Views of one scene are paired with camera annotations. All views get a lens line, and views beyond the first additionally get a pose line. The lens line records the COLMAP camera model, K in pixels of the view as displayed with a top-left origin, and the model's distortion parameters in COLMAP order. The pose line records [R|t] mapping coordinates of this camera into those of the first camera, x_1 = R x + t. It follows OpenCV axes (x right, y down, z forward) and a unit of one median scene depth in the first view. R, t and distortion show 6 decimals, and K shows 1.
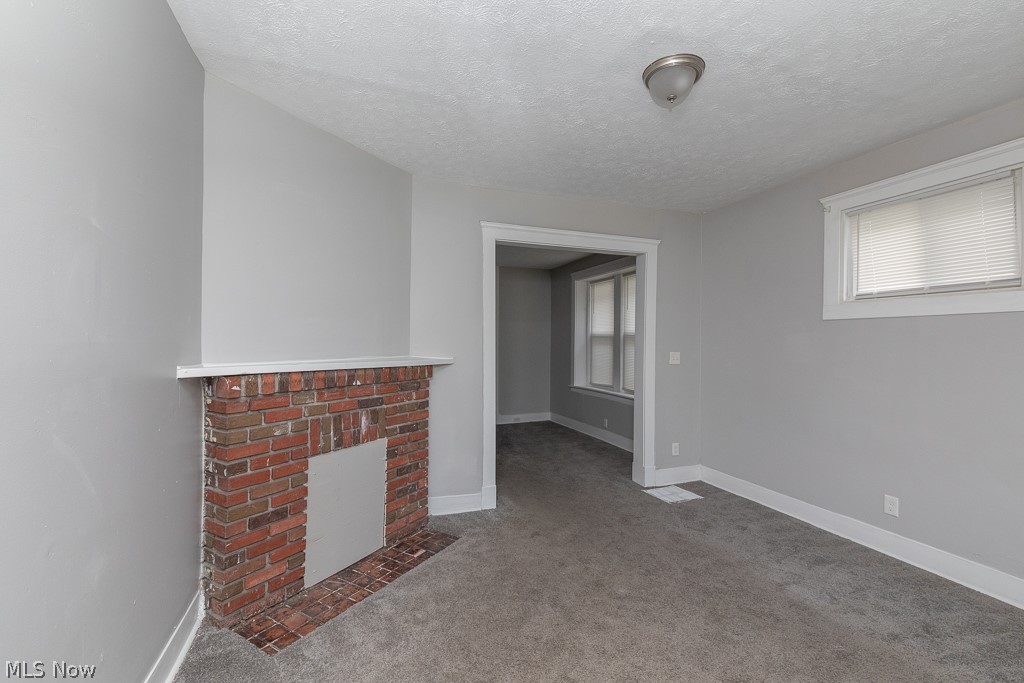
lens RADIAL K [[442.7, 0, 513.9], [0, 442.7, 338.9], [0, 0, 1]] dist [-0.000004, 0.000276]
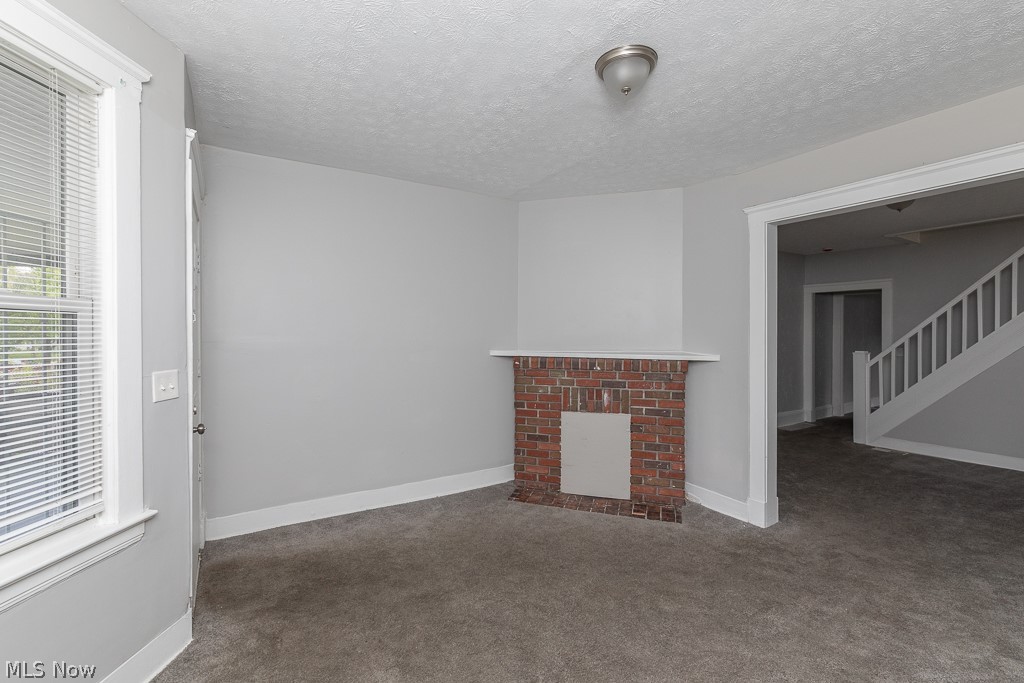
lens RADIAL K [[442.7, 0, 513.9], [0, 442.7, 338.9], [0, 0, 1]] dist [-0.000004, 0.000276]
pose [[0.215761, 0.005229, -0.976432, 0.974903], [0.003515, 0.999975, 0.006131, -0.002596], [0.976440, -0.004755, 0.215737, 0.445840]]
